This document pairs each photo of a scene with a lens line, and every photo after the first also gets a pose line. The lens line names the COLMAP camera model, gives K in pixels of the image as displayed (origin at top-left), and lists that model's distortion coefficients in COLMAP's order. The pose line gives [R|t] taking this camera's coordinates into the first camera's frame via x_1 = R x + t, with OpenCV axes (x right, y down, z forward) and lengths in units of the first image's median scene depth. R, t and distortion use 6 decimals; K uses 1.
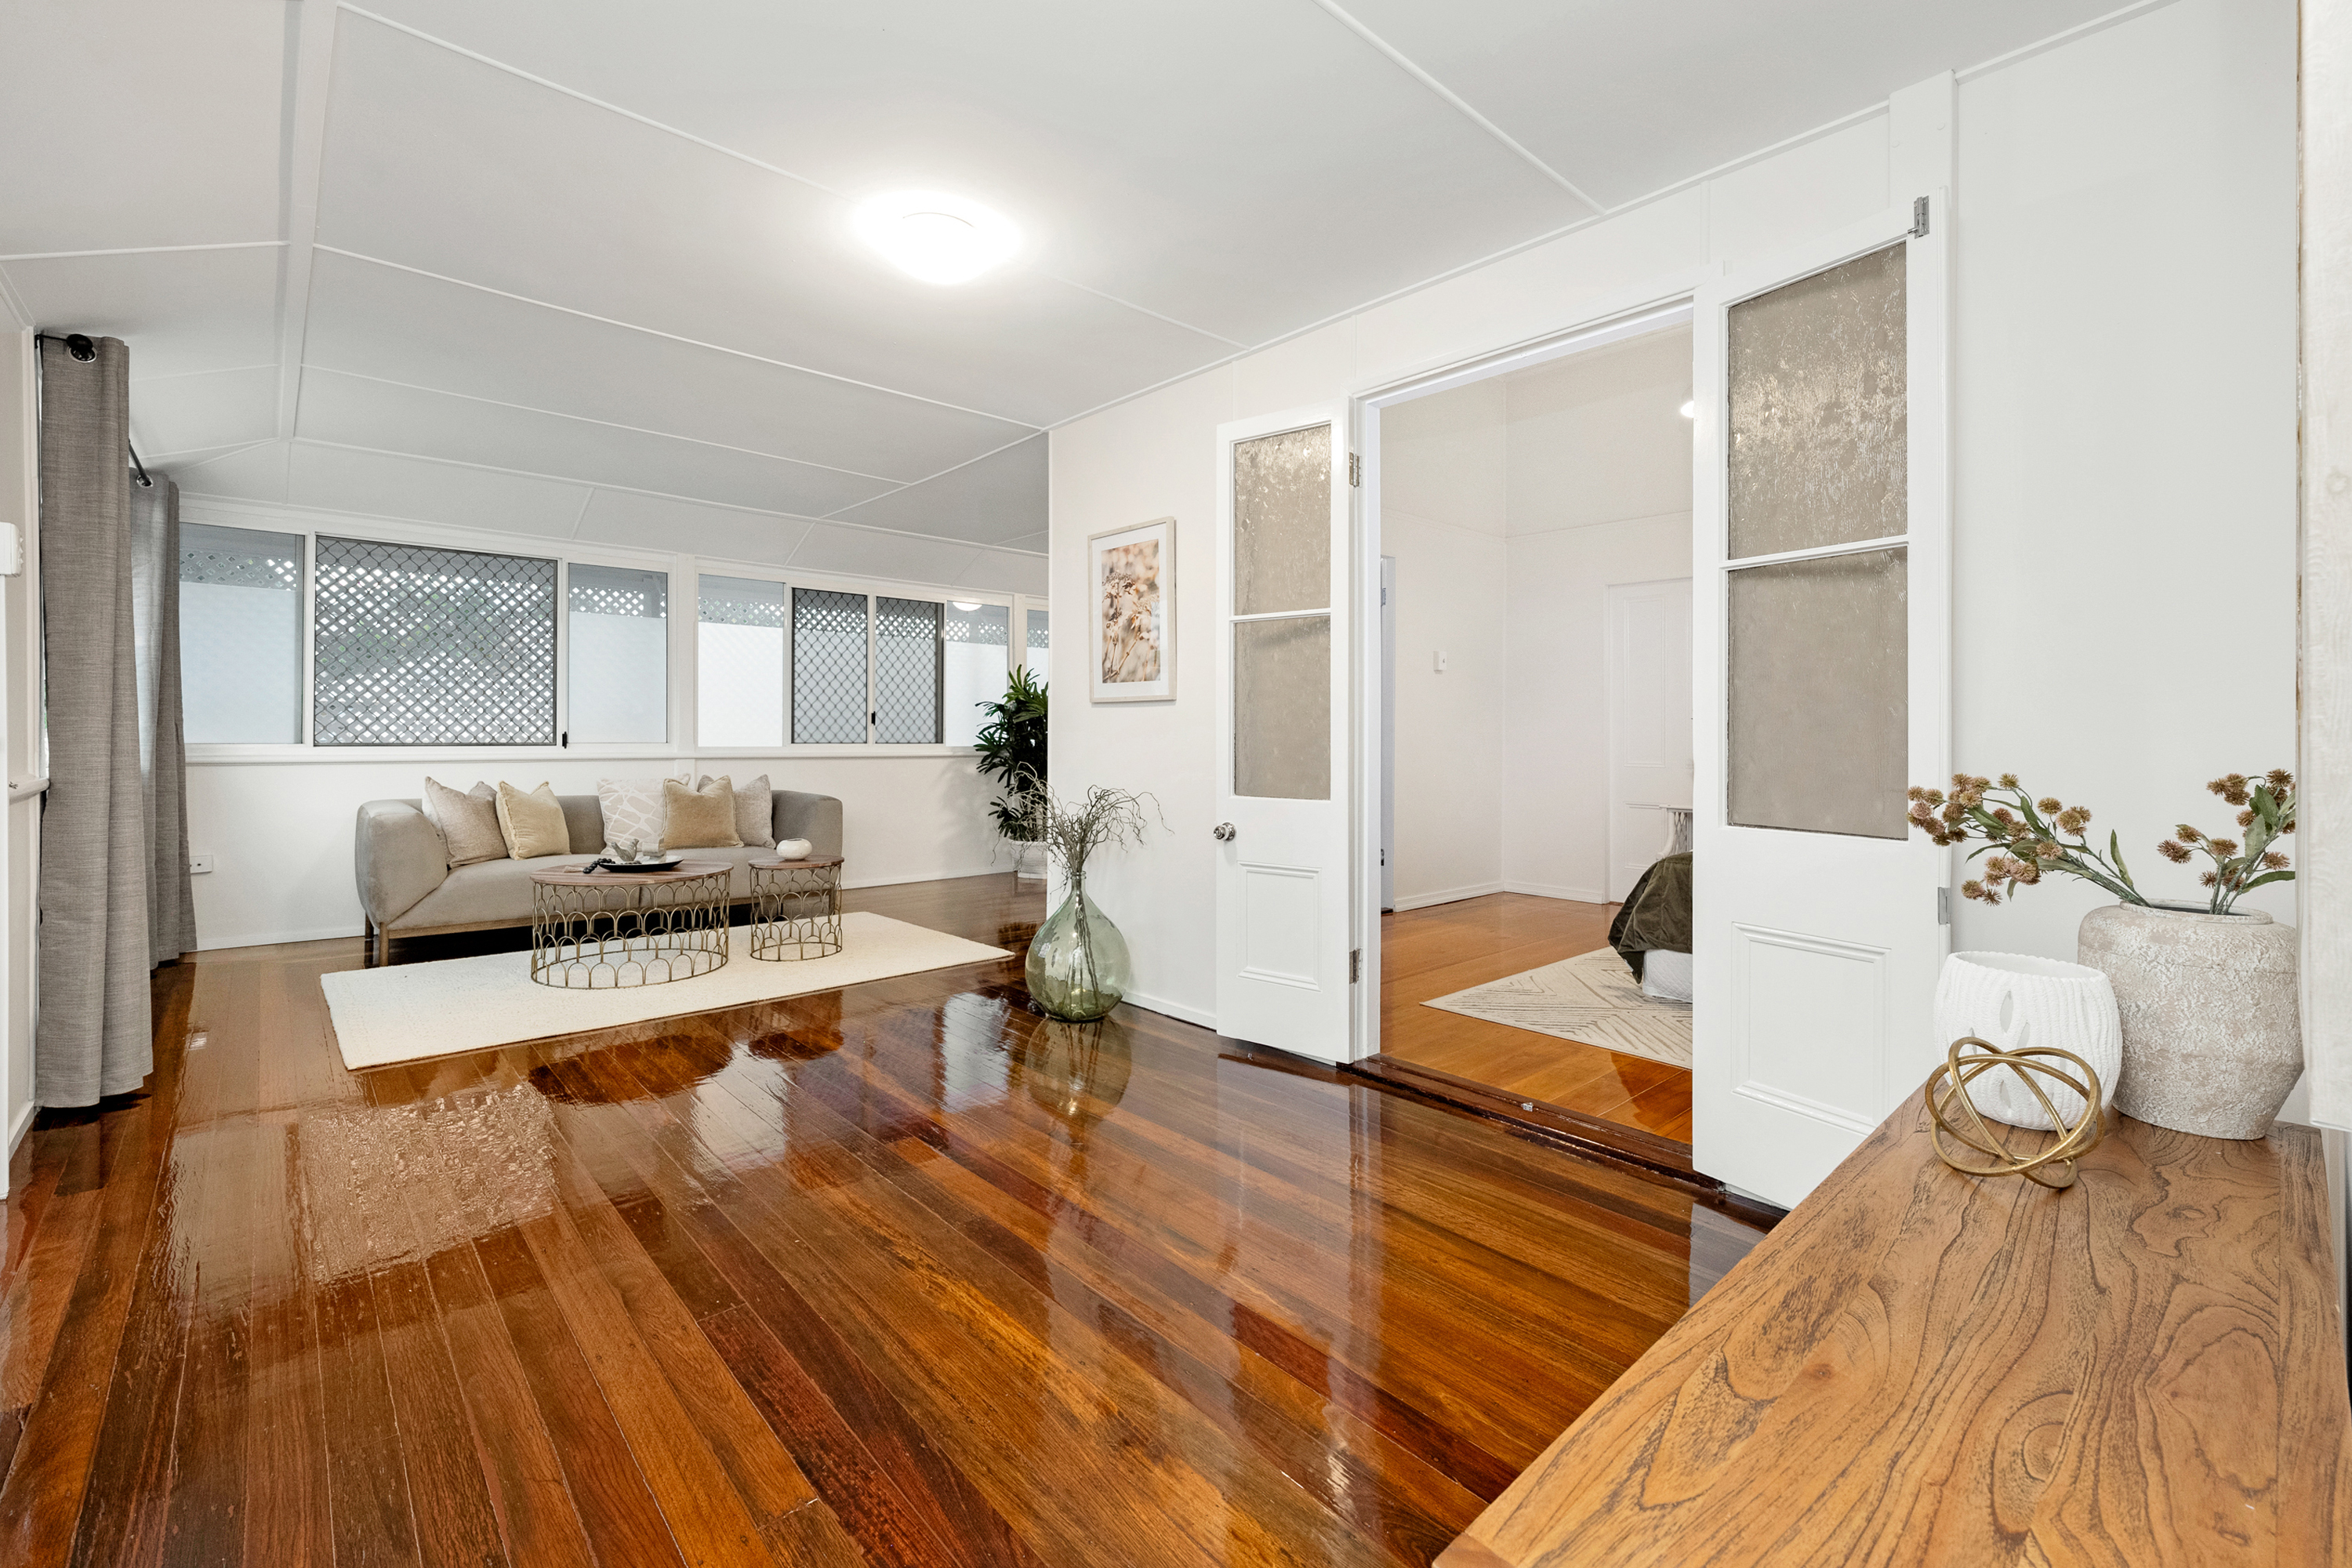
lens RADIAL K [[1008.2, 0, 1195.5], [0, 1008.2, 732.0], [0, 0, 1]] dist [0.003815, 0.000186]
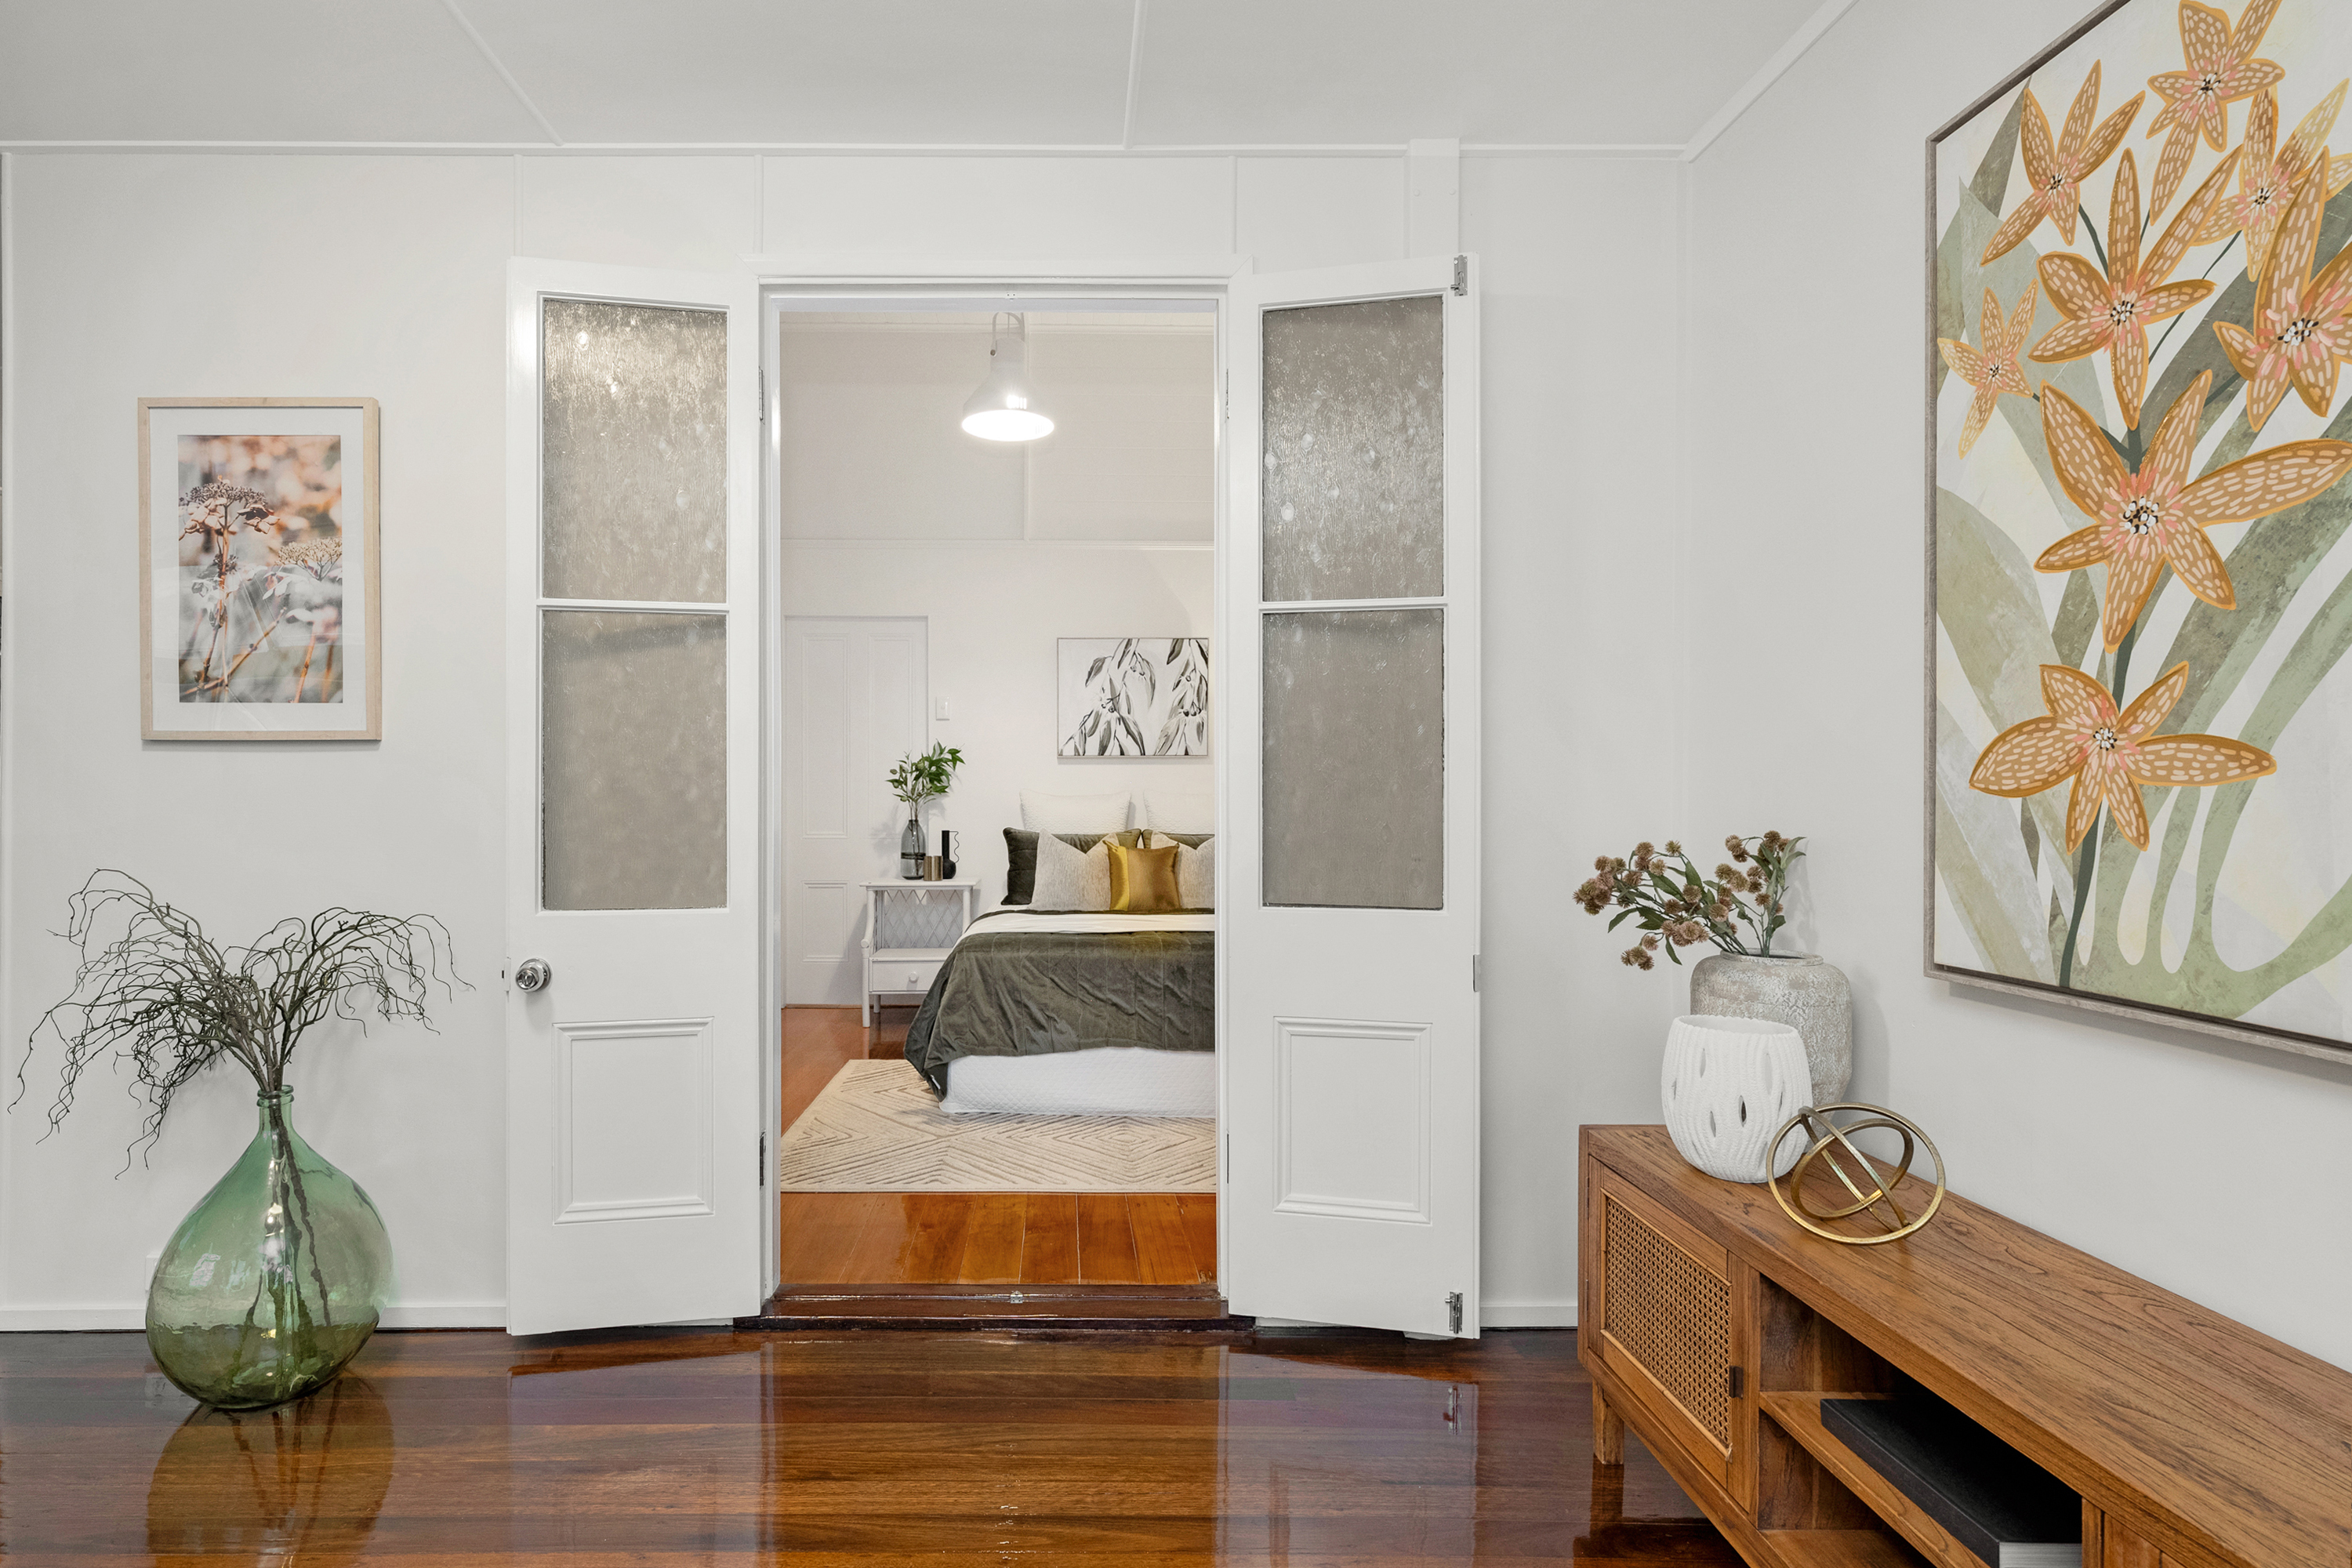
lens RADIAL K [[1209.8, 0, 1175.4], [0, 1209.8, 794.7], [0, 0, 1]] dist [0.004910, -0.000310]
pose [[0.682951, 0.000856, 0.730464, -0.223243], [0.000014, 0.999999, -0.001185, -0.001974], [-0.730464, 0.000819, 0.682951, 0.266540]]
